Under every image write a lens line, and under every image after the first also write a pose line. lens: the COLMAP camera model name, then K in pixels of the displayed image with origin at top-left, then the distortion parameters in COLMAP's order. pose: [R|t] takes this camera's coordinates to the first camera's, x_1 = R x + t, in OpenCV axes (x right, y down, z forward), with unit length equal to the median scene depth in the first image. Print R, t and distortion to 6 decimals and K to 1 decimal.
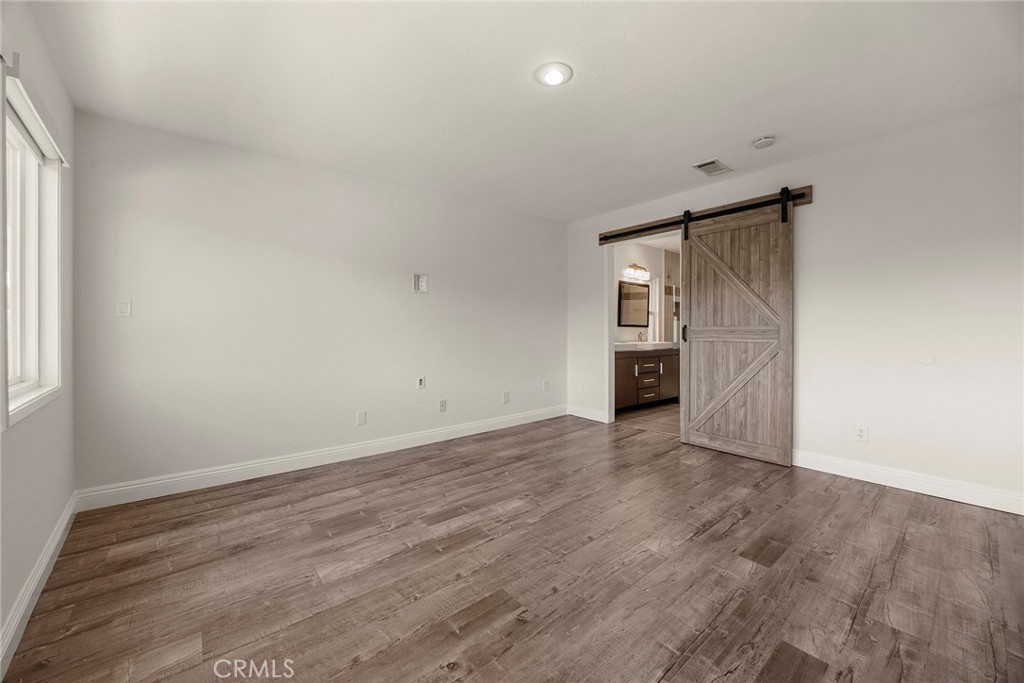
lens RADIAL K [[404.1, 0, 512.8], [0, 404.1, 330.9], [0, 0, 1]] dist [0.000608, 0.000199]
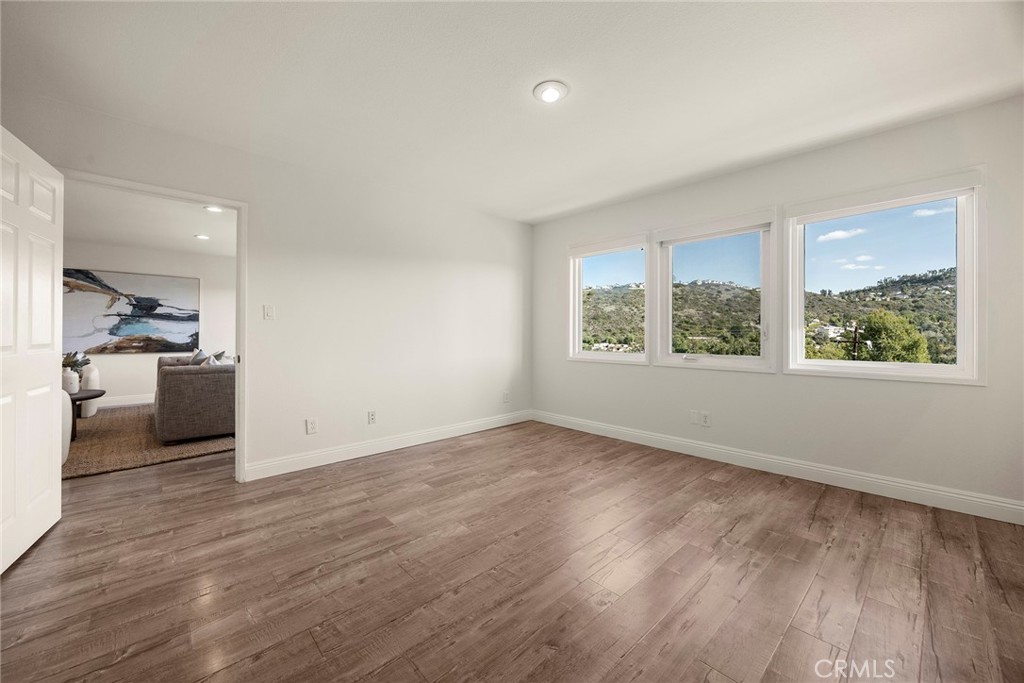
lens RADIAL K [[404.1, 0, 512.8], [0, 404.1, 330.9], [0, 0, 1]] dist [0.000608, 0.000199]
pose [[-0.999062, 0.003130, -0.043193, 0.241622], [0.003474, 0.999963, -0.007902, 0.004350], [0.043167, -0.008045, -0.999035, 2.002947]]
